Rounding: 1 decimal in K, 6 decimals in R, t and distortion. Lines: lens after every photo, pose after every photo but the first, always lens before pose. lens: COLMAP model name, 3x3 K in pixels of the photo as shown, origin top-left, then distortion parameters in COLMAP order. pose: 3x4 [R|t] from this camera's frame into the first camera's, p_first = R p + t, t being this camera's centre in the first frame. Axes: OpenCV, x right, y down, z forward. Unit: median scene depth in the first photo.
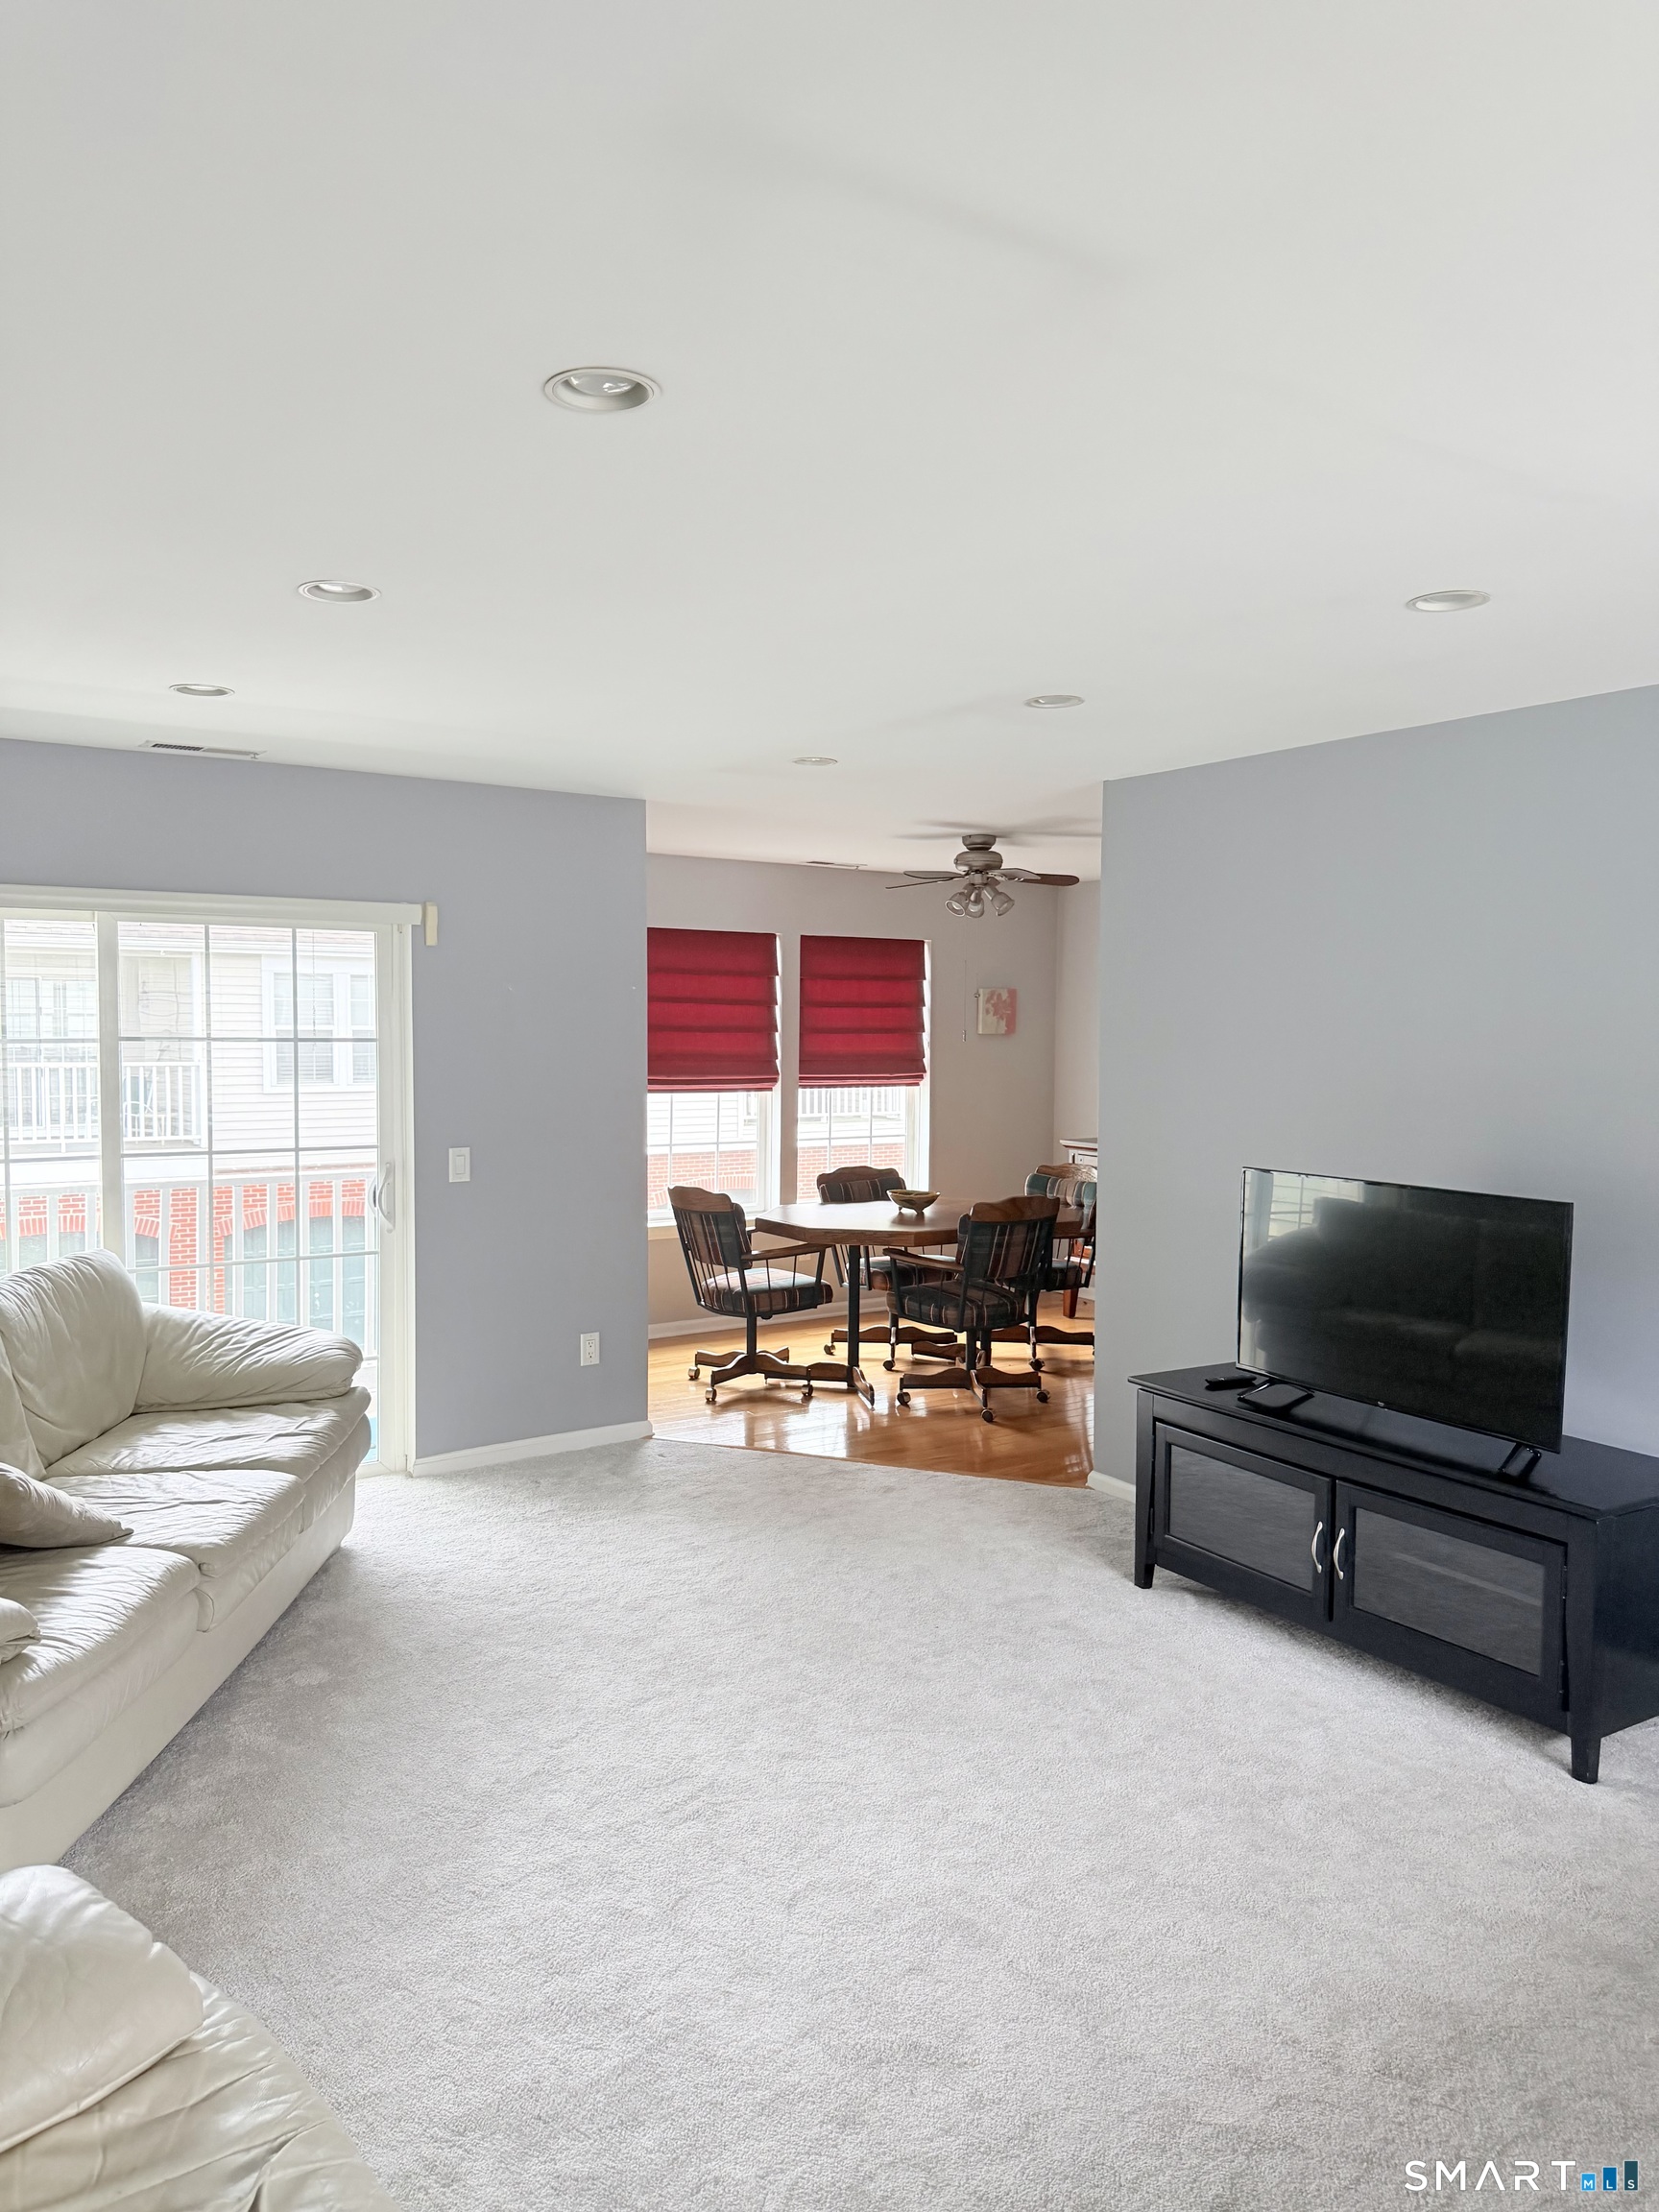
lens RADIAL K [[1553.5, 0, 829.5], [0, 1553.5, 1106.0], [0, 0, 1]] dist [-0.000324, -0.000020]
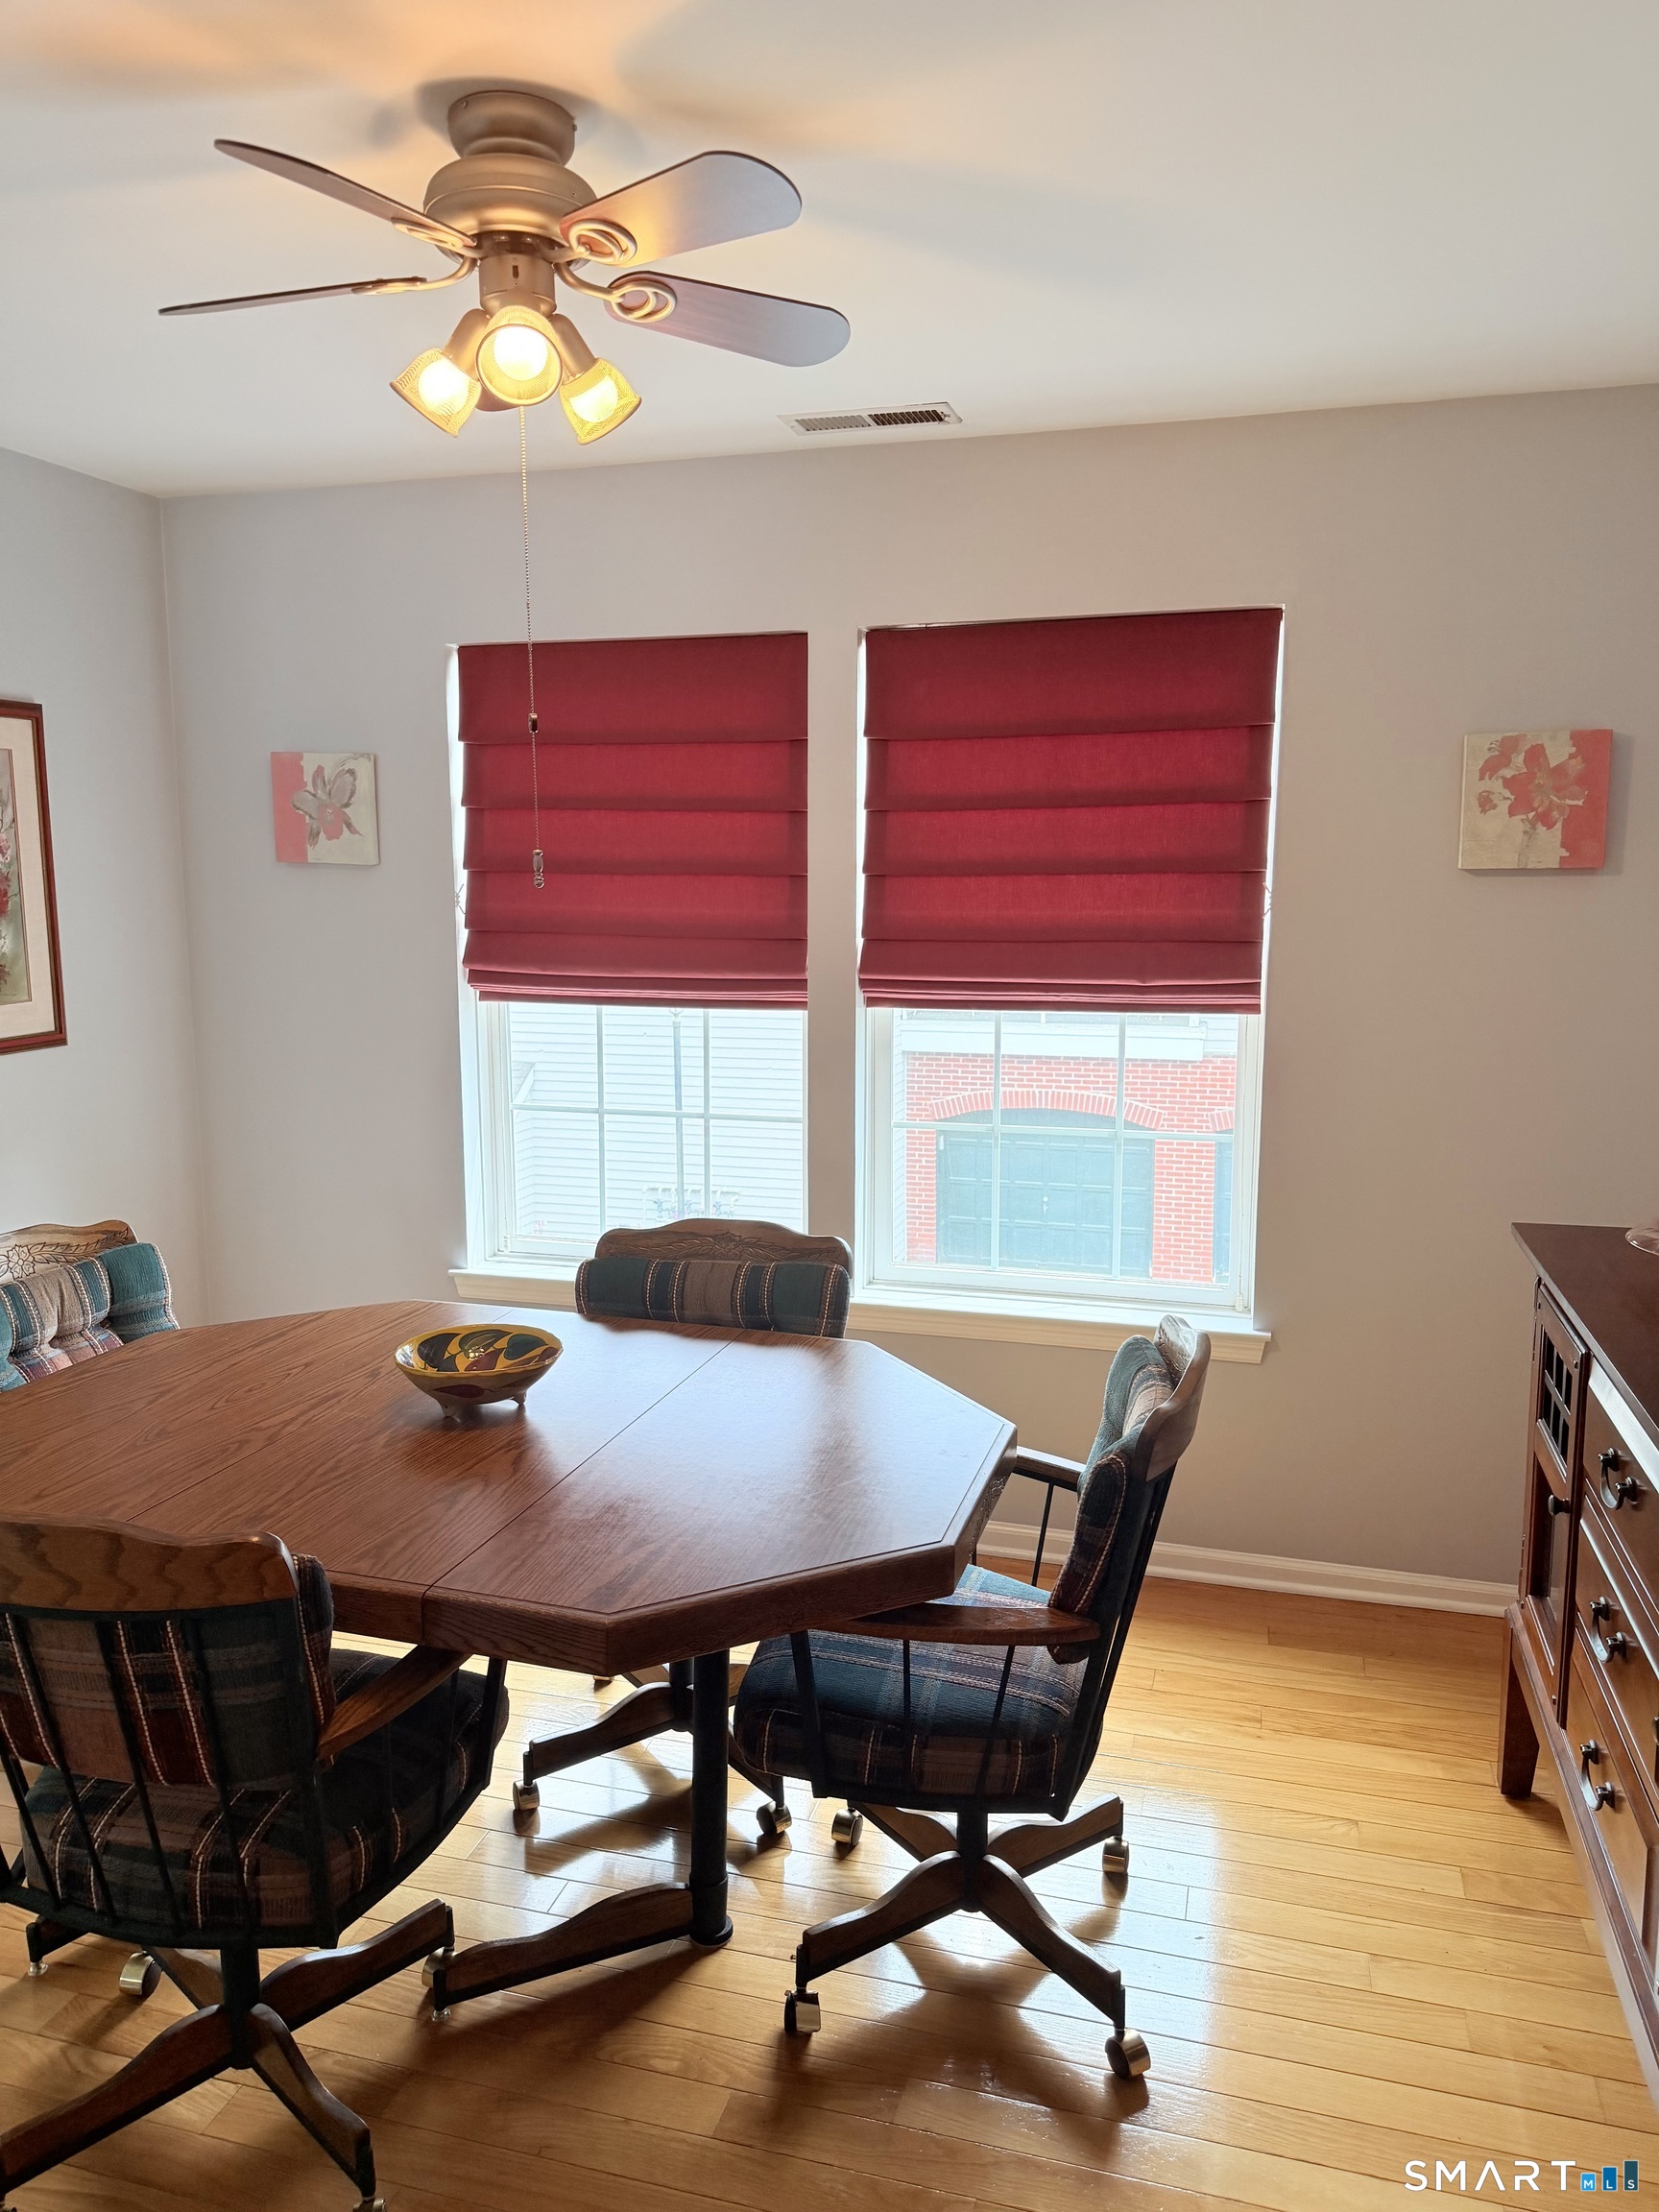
lens RADIAL K [[1589.5, 0, 829.5], [0, 1589.5, 1106.0], [0, 0, 1]] dist [0.063906, -0.000260]
pose [[0.670541, 0.091235, -0.736241, 0.288166], [-0.030676, 0.994970, 0.095358, -0.025943], [0.741238, -0.041357, 0.669967, 0.702039]]
